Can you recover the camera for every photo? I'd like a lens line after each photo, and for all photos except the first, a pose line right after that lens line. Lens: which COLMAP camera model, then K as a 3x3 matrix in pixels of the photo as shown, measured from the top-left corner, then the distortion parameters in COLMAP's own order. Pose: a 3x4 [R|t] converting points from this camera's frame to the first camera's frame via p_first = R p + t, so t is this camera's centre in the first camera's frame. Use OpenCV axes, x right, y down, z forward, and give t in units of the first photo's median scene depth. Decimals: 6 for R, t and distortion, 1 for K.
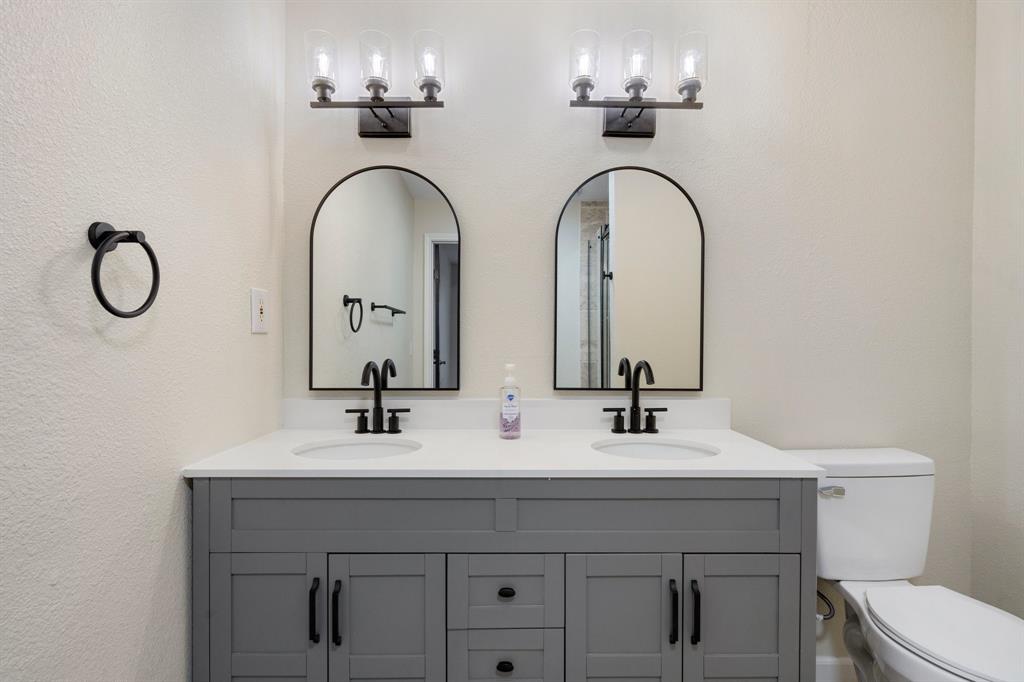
lens RADIAL K [[477.0, 0, 516.6], [0, 477.0, 338.8], [0, 0, 1]] dist [-0.000782, 0.000148]
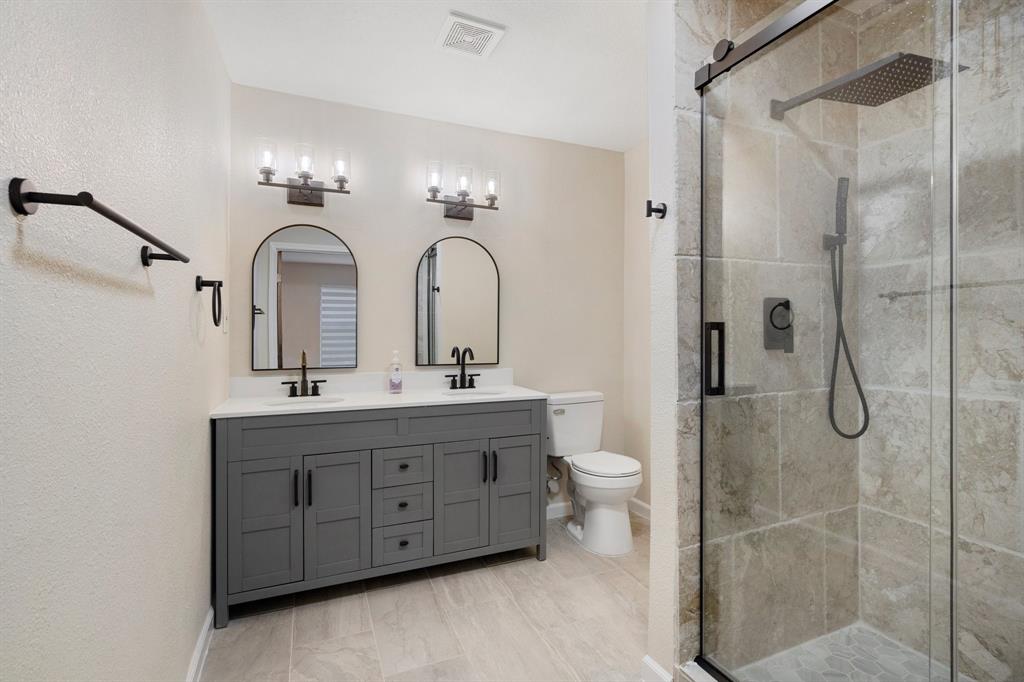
lens RADIAL K [[477.0, 0, 513.8], [0, 477.0, 340.6], [0, 0, 1]] dist [-0.000782, 0.000148]
pose [[0.923363, -0.008335, 0.383837, -0.264280], [0.002438, 0.999871, 0.015847, -0.009080], [-0.383920, -0.013697, 0.923265, -0.729056]]
